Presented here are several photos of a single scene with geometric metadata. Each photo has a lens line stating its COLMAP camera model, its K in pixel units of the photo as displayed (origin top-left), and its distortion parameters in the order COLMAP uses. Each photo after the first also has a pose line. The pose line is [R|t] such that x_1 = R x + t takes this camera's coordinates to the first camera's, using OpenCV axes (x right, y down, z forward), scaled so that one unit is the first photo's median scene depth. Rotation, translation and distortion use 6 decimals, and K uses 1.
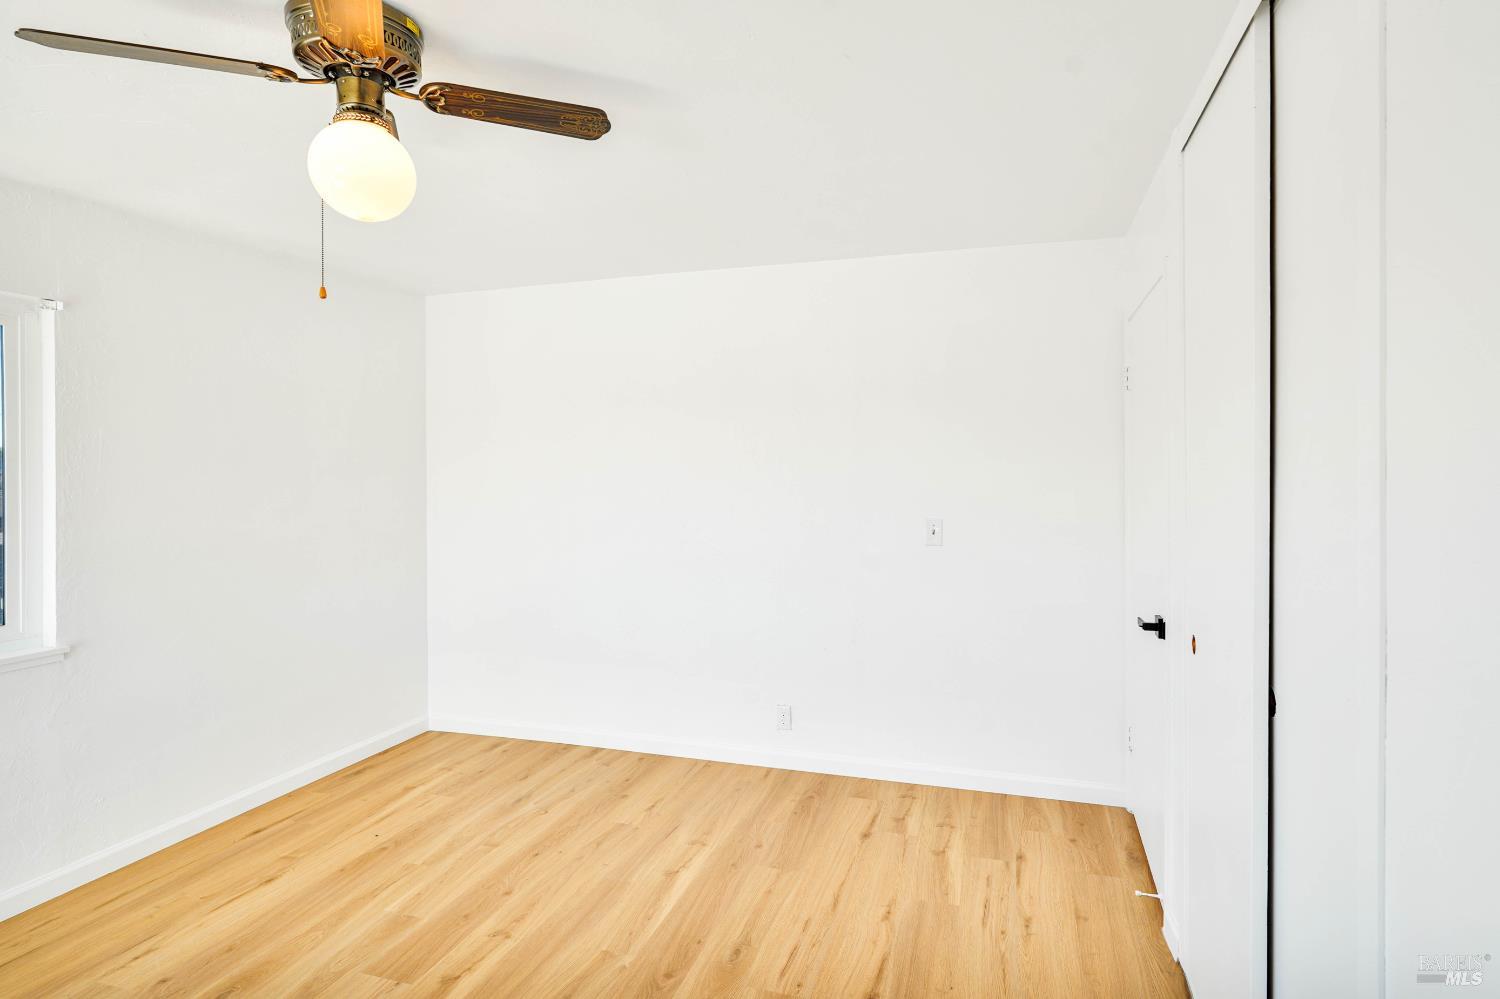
lens RADIAL K [[704.8, 0, 782.0], [0, 704.8, 480.0], [0, 0, 1]] dist [-0.005636, 0.001837]
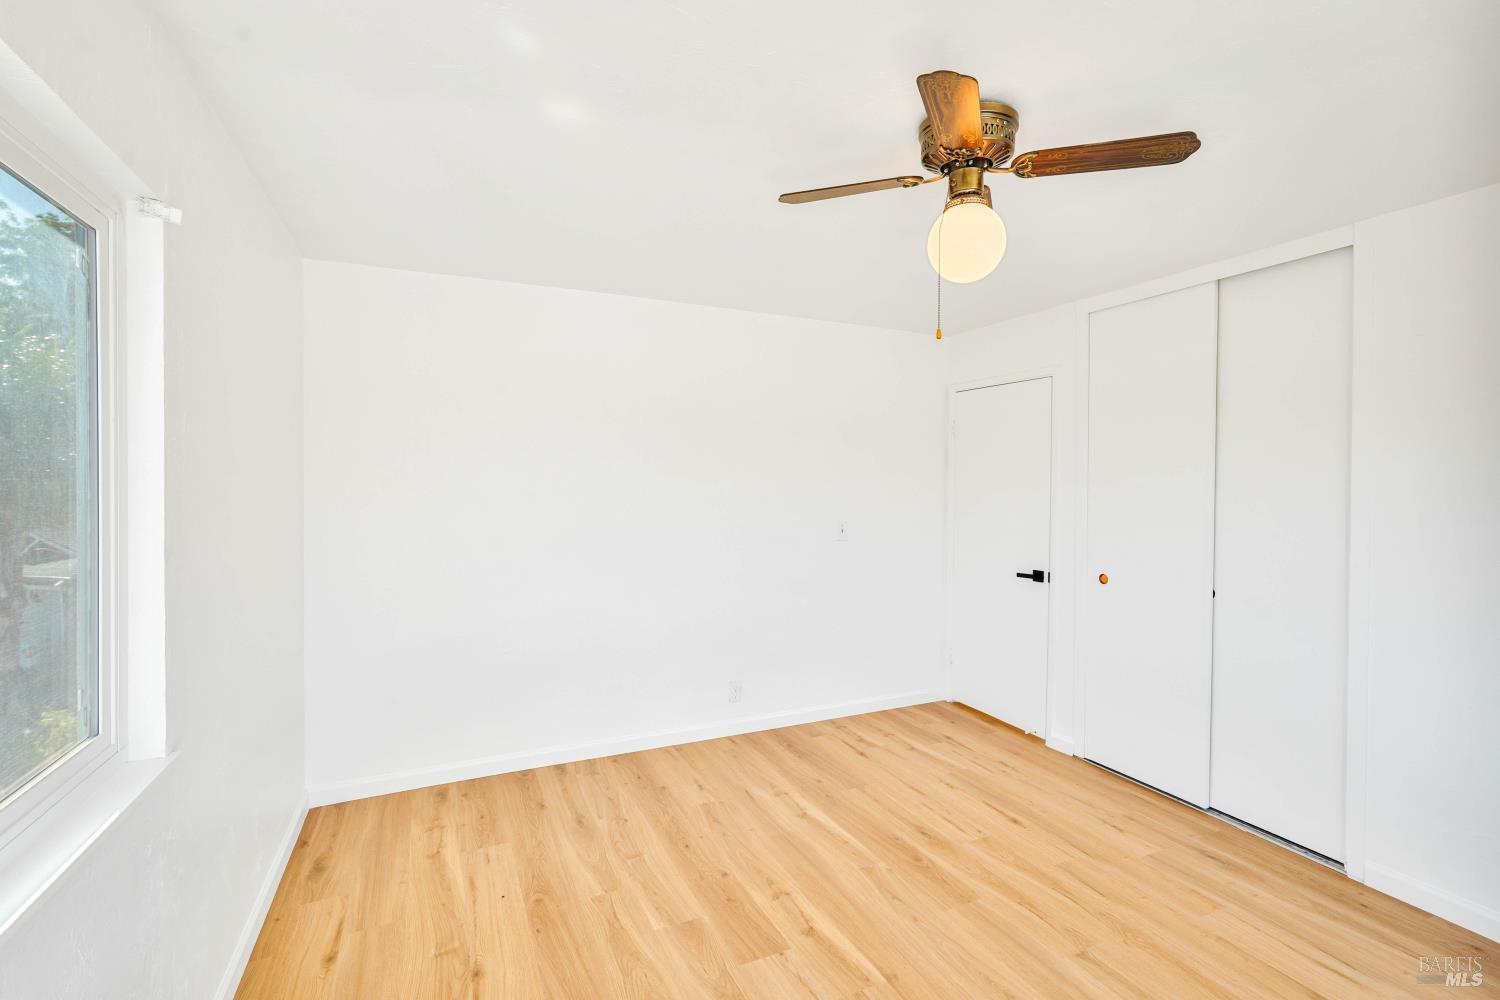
lens RADIAL K [[704.8, 0, 744.0], [0, 704.8, 492.1], [0, 0, 1]] dist [-0.005636, 0.001837]
pose [[0.747491, -0.002305, 0.664268, -0.835073], [0.003129, 0.999995, -0.000051, 0.028402], [-0.664264, 0.002117, 0.747495, 0.176600]]
